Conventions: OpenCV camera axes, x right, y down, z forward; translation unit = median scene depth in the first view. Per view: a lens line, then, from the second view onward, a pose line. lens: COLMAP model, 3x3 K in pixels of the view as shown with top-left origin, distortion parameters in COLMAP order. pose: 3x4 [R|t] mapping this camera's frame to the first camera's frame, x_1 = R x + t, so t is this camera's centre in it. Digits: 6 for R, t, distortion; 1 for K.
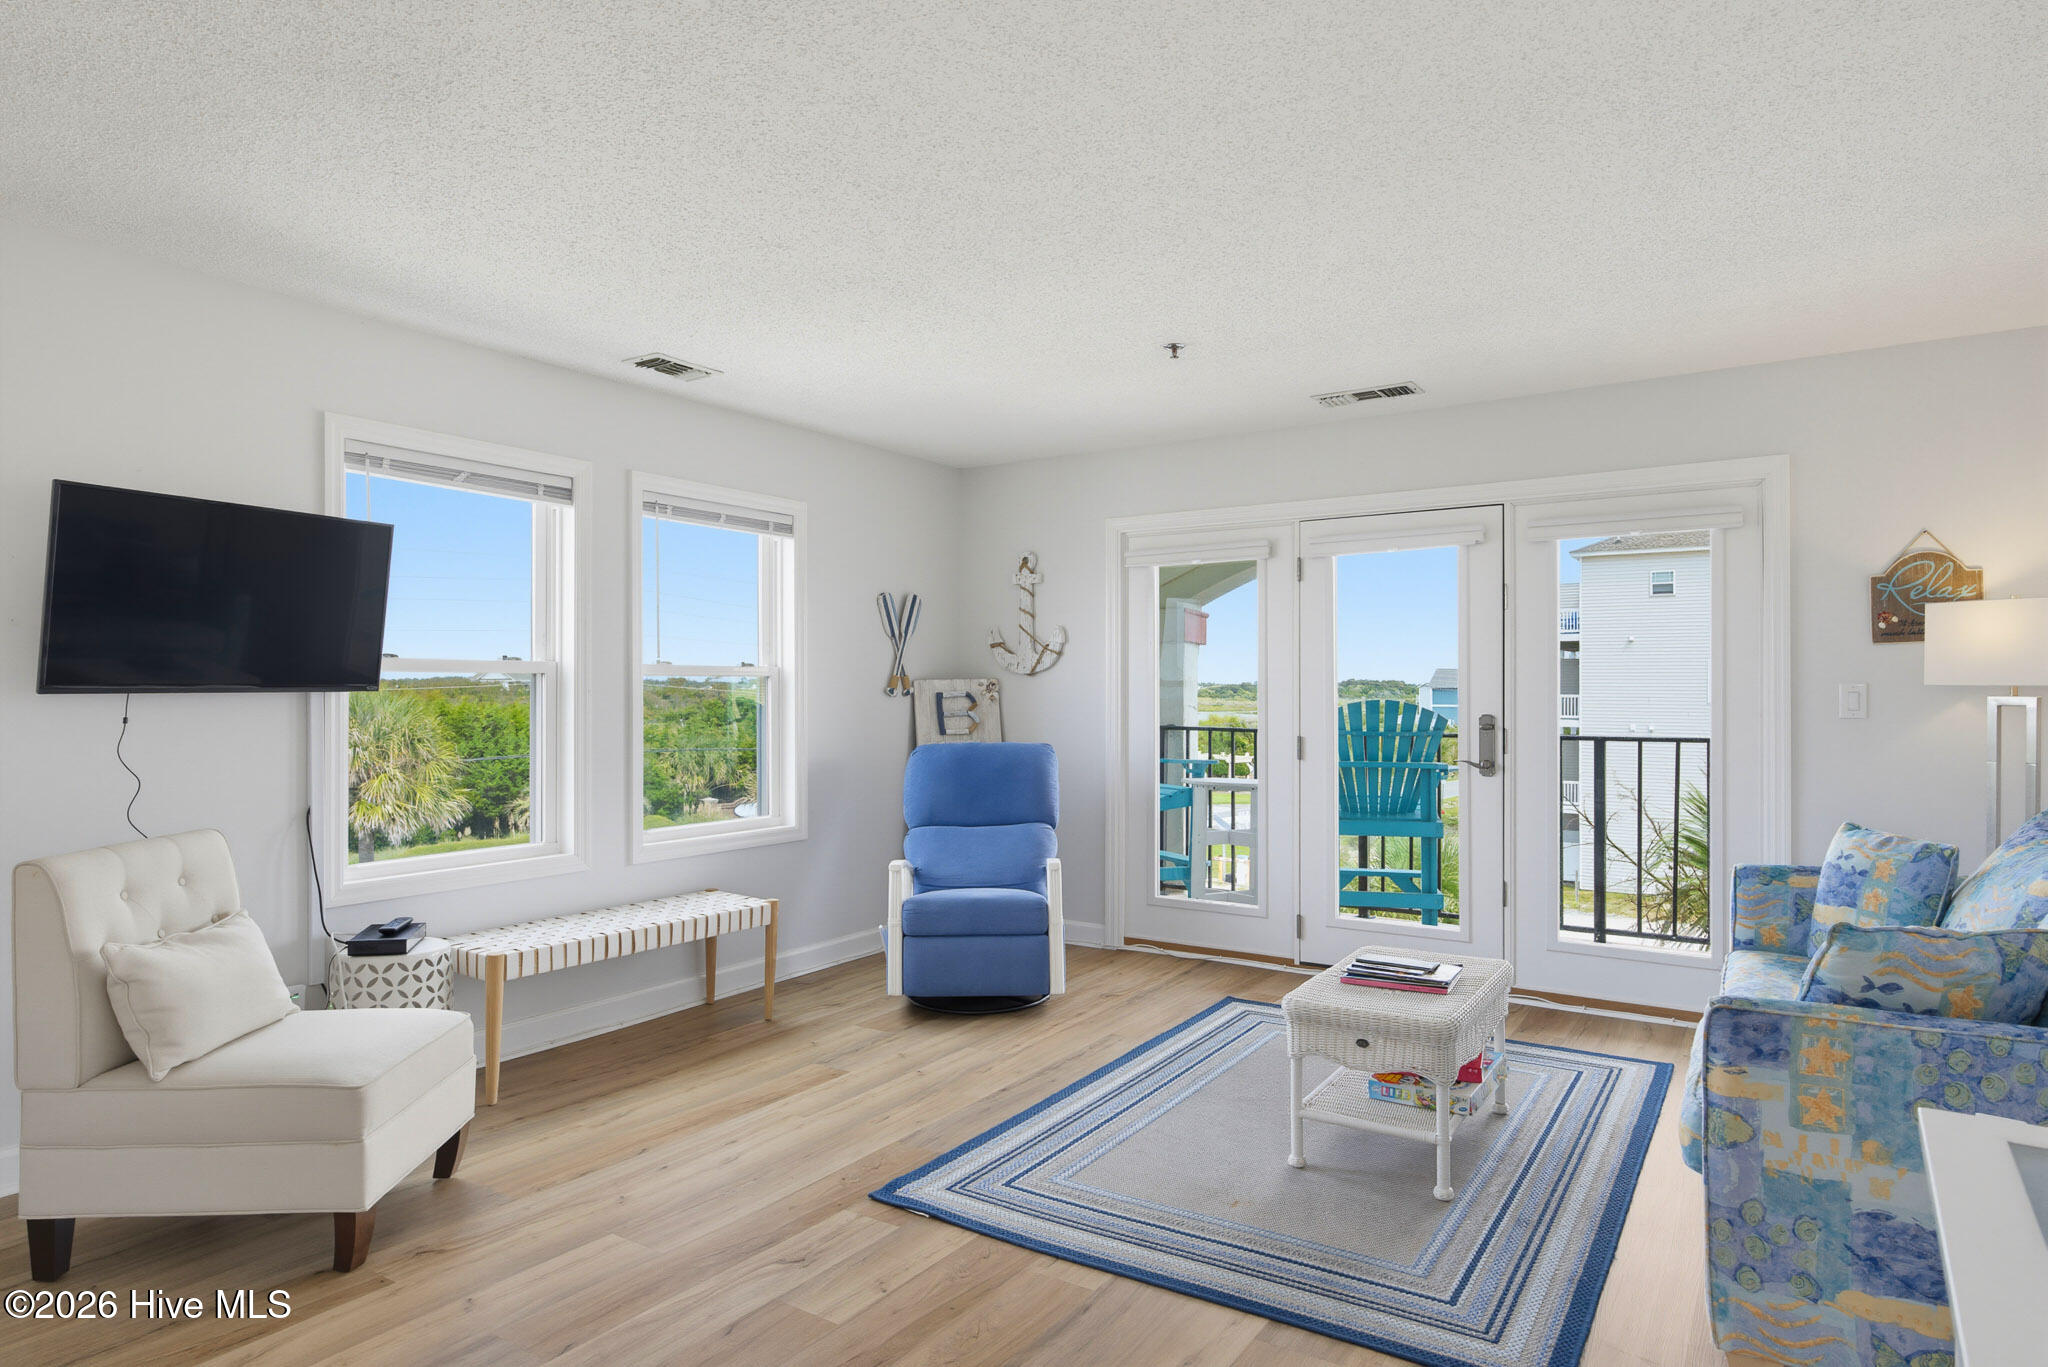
lens RADIAL K [[1171.1, 0, 1036.3], [0, 1171.1, 684.6], [0, 0, 1]] dist [0.000439, 0.001909]
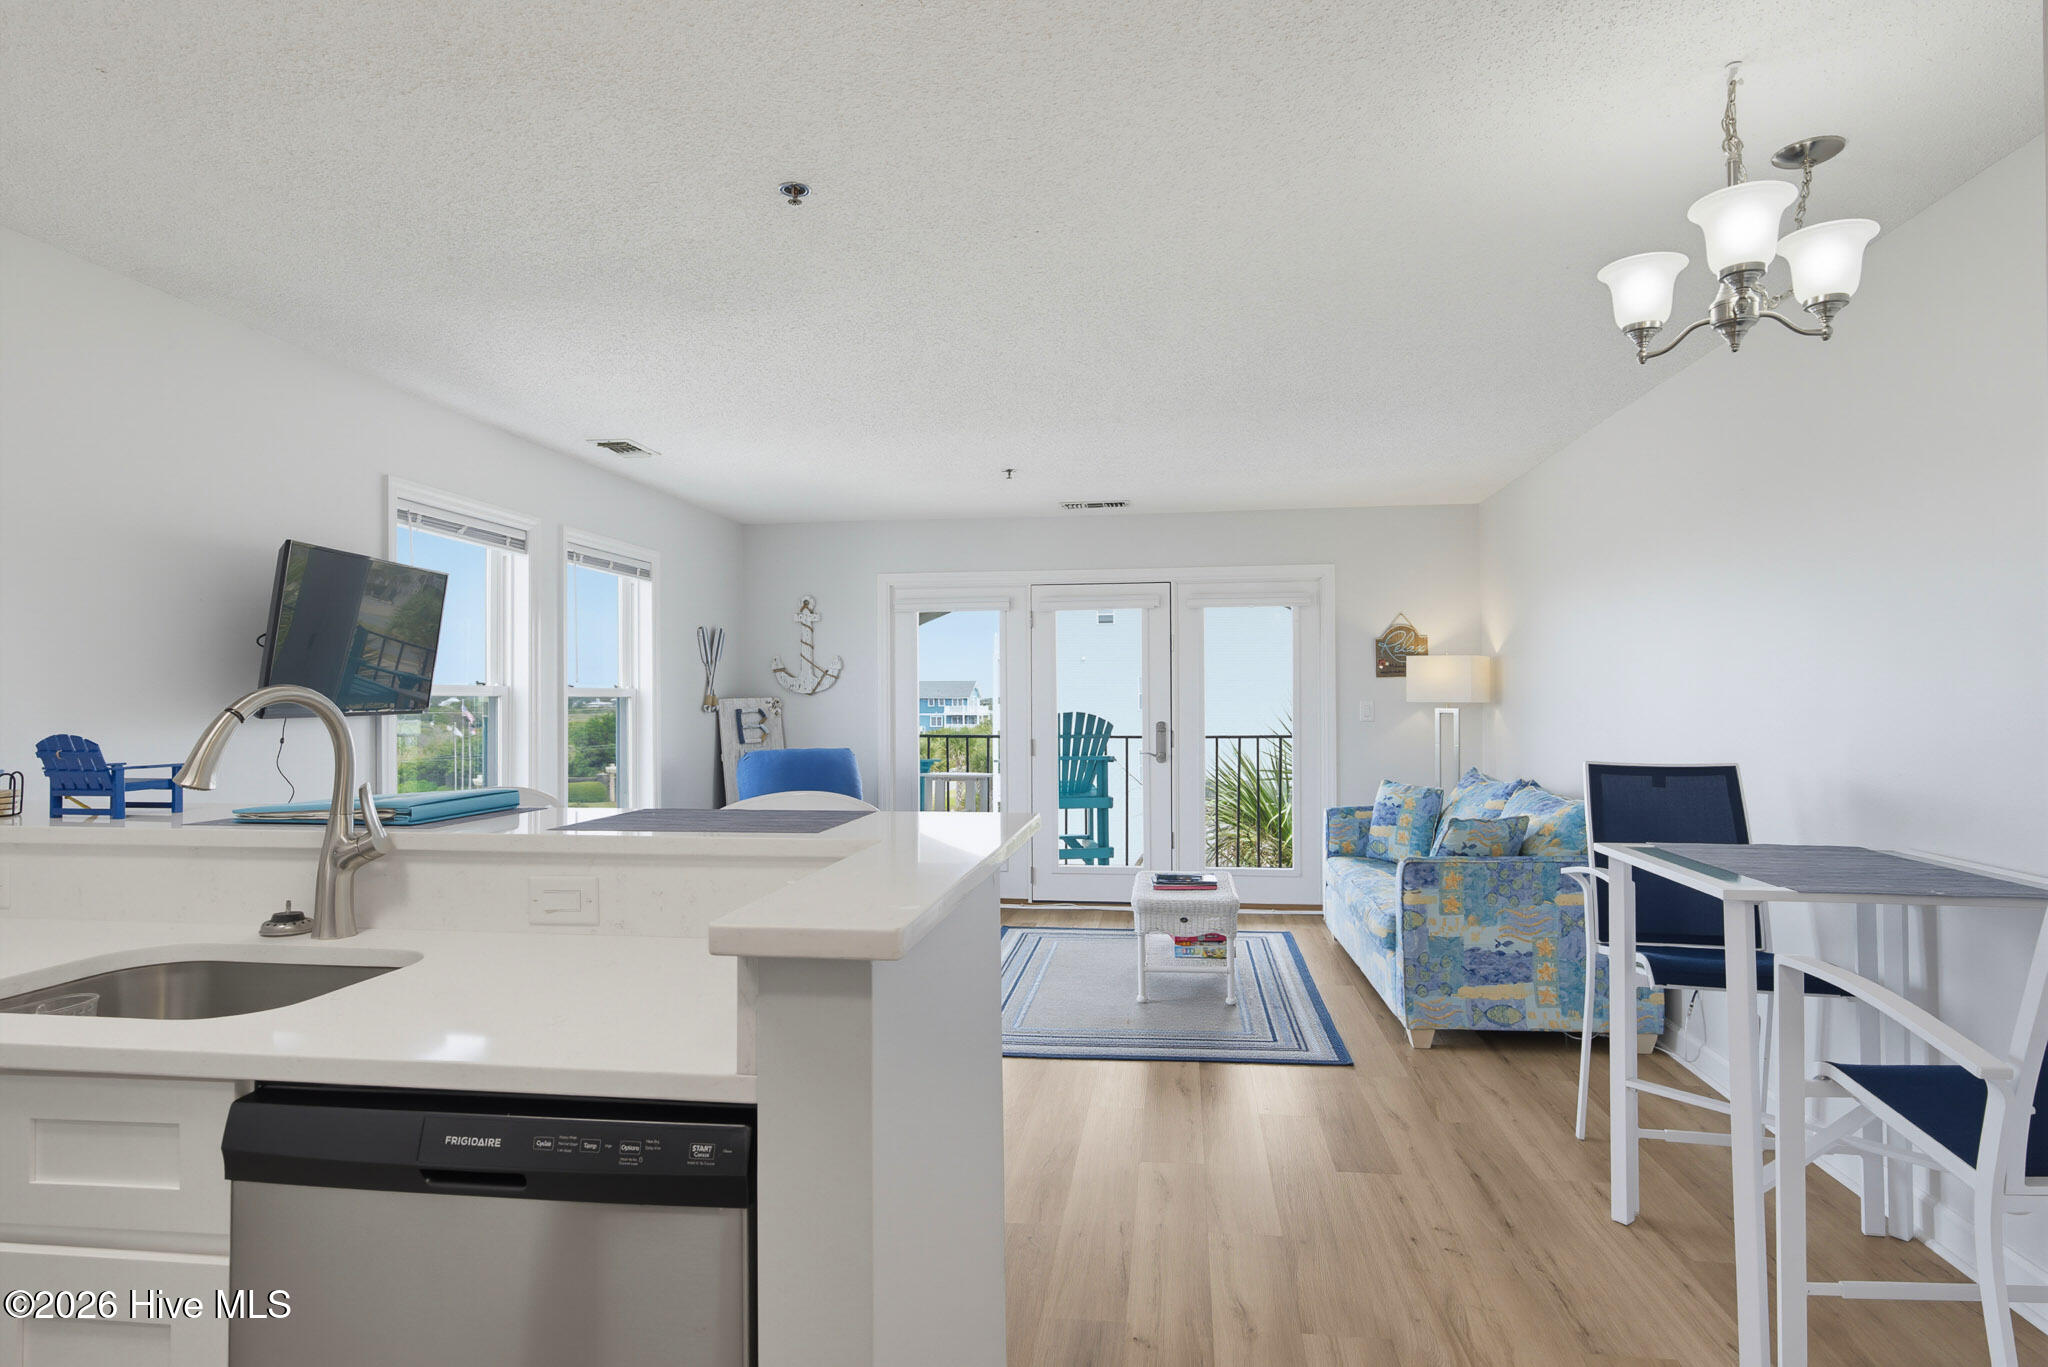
lens RADIAL K [[1099.0, 0, 1033.2], [0, 1099.0, 686.2], [0, 0, 1]] dist [-0.016100, 0.012155]
pose [[0.901437, 0.001952, 0.432906, -0.438704], [0.001946, 0.999961, -0.008559, -0.009645], [-0.432906, 0.008558, 0.901398, -0.234848]]
